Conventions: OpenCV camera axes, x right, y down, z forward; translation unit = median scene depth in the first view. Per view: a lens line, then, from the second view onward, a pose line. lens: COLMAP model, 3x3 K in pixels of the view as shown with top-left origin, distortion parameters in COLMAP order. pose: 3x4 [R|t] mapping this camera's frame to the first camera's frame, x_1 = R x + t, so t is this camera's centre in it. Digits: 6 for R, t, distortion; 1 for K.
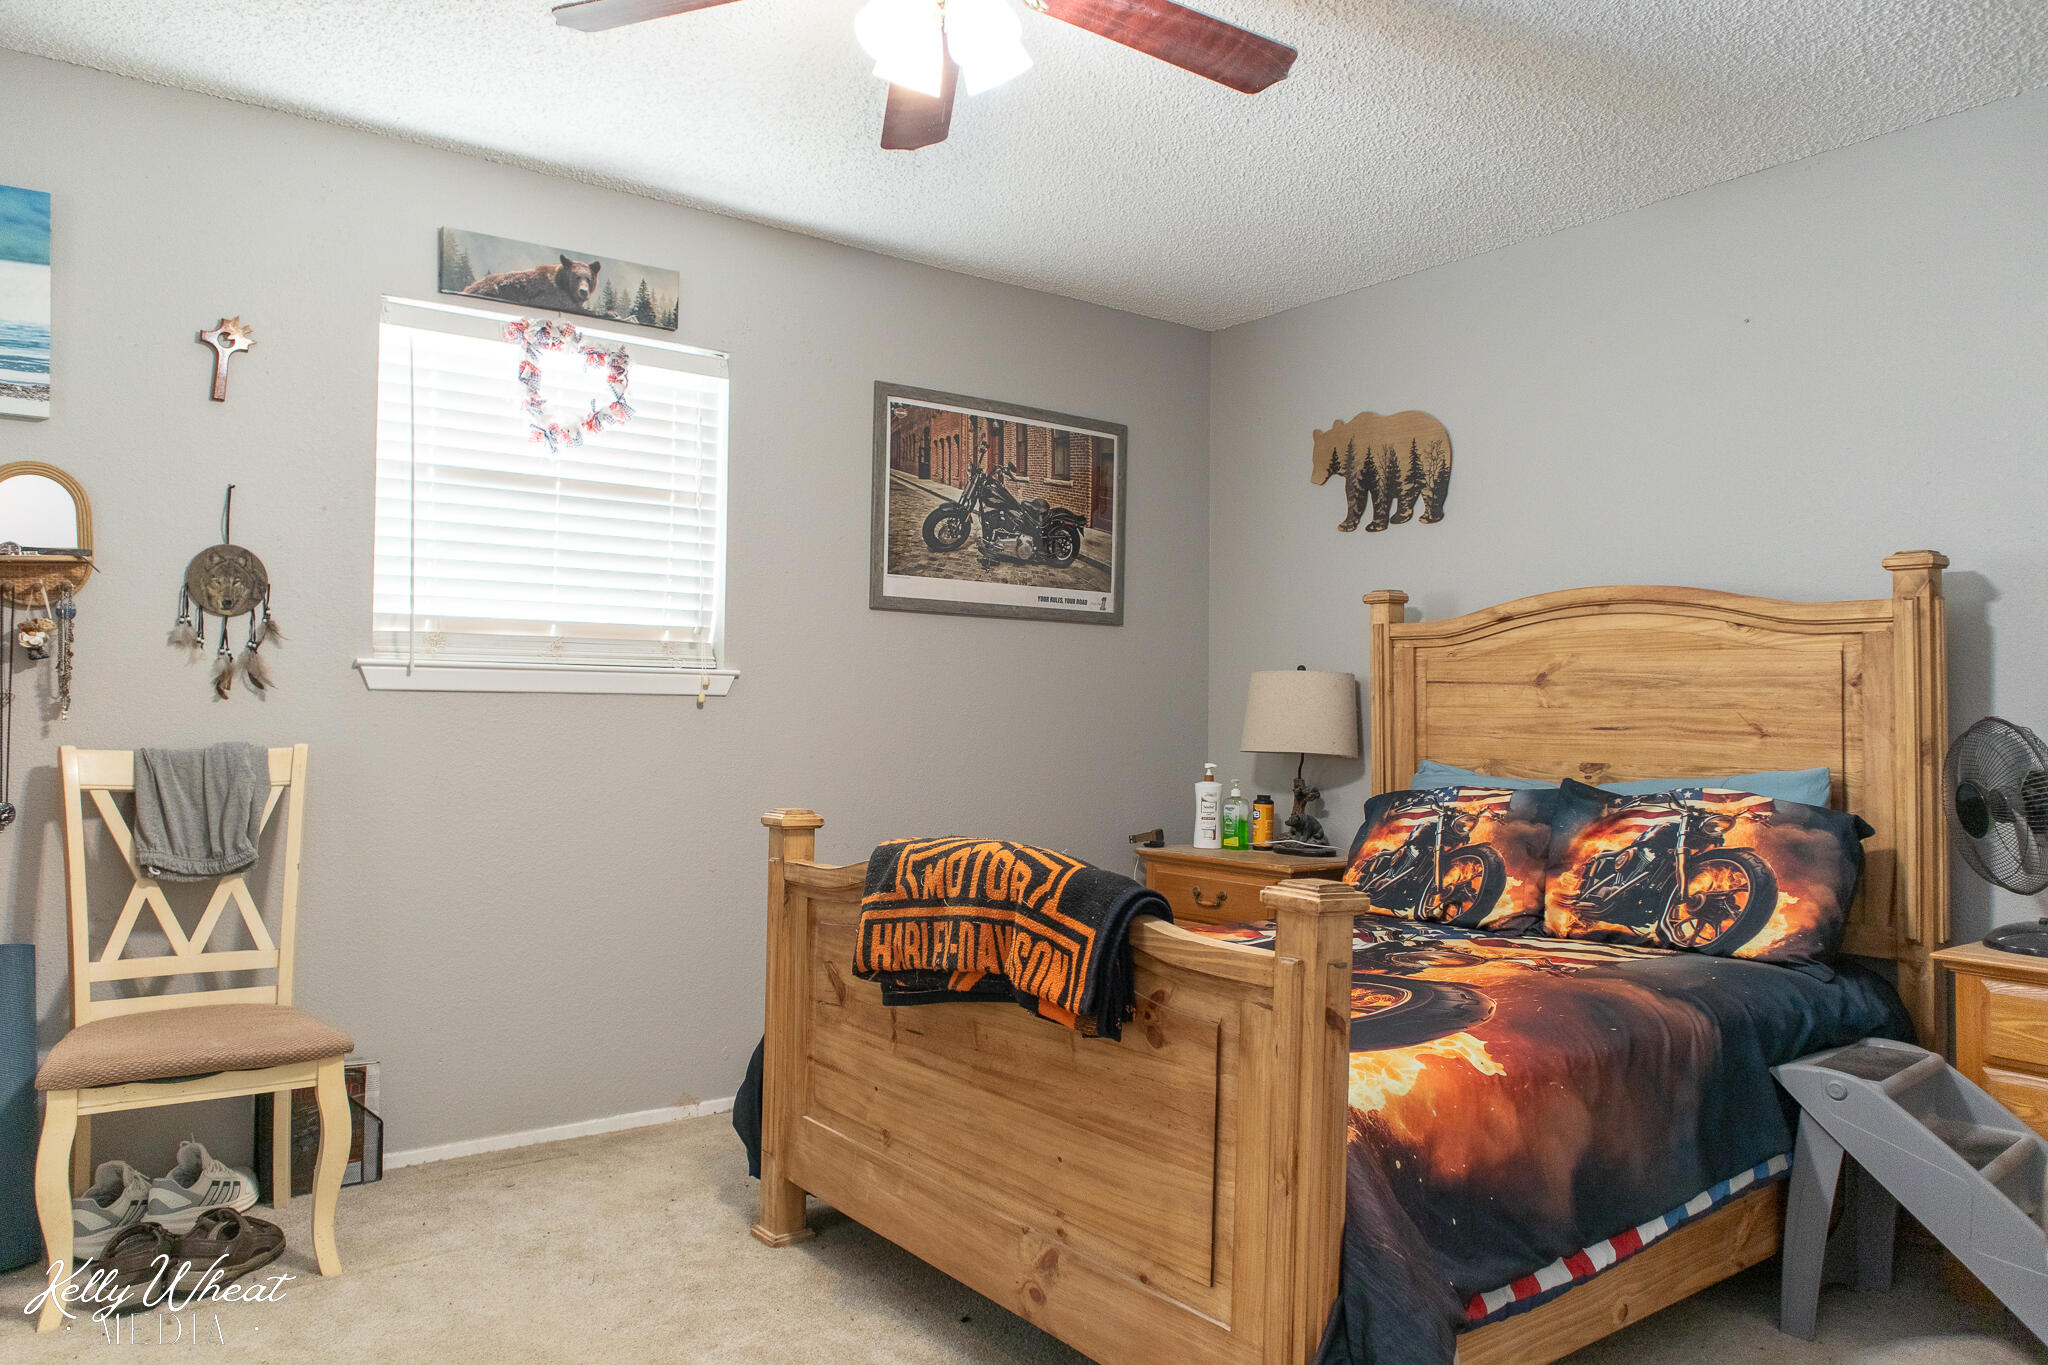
lens RADIAL K [[1405.3, 0, 1024.0], [0, 1405.3, 682.5], [0, 0, 1]] dist [0.003923, -0.002224]
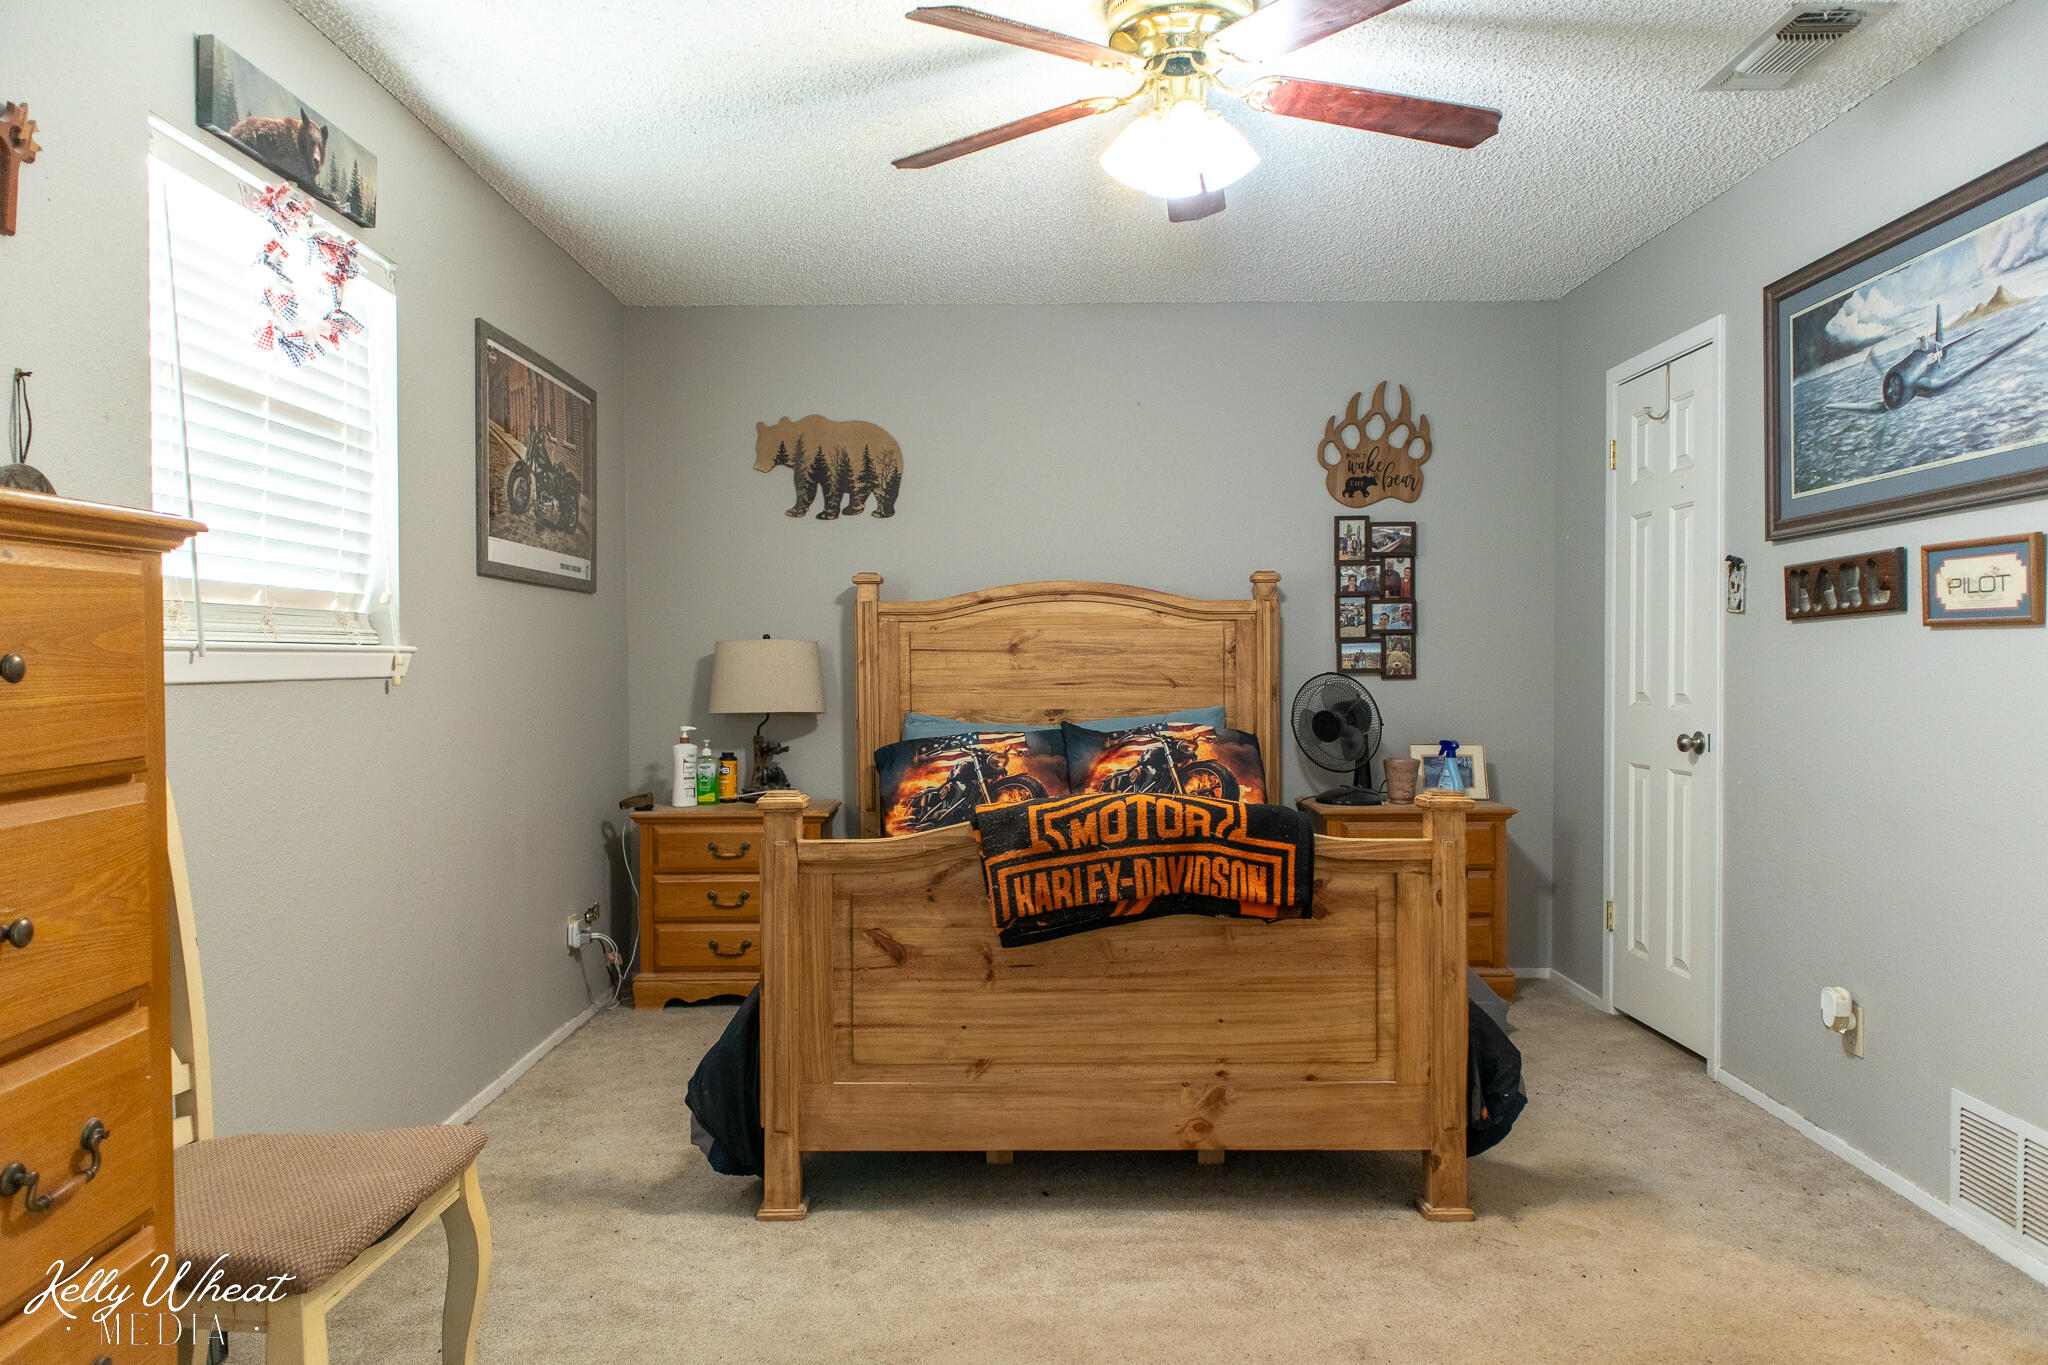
lens RADIAL K [[1365.2, 0, 1024.0], [0, 1365.2, 682.5], [0, 0, 1]] dist [0.009378, 0.005546]
pose [[0.602543, -0.030649, 0.797498, -0.686720], [-0.003179, 0.999162, 0.040802, -0.023525], [-0.798080, -0.027120, 0.601941, 0.225587]]
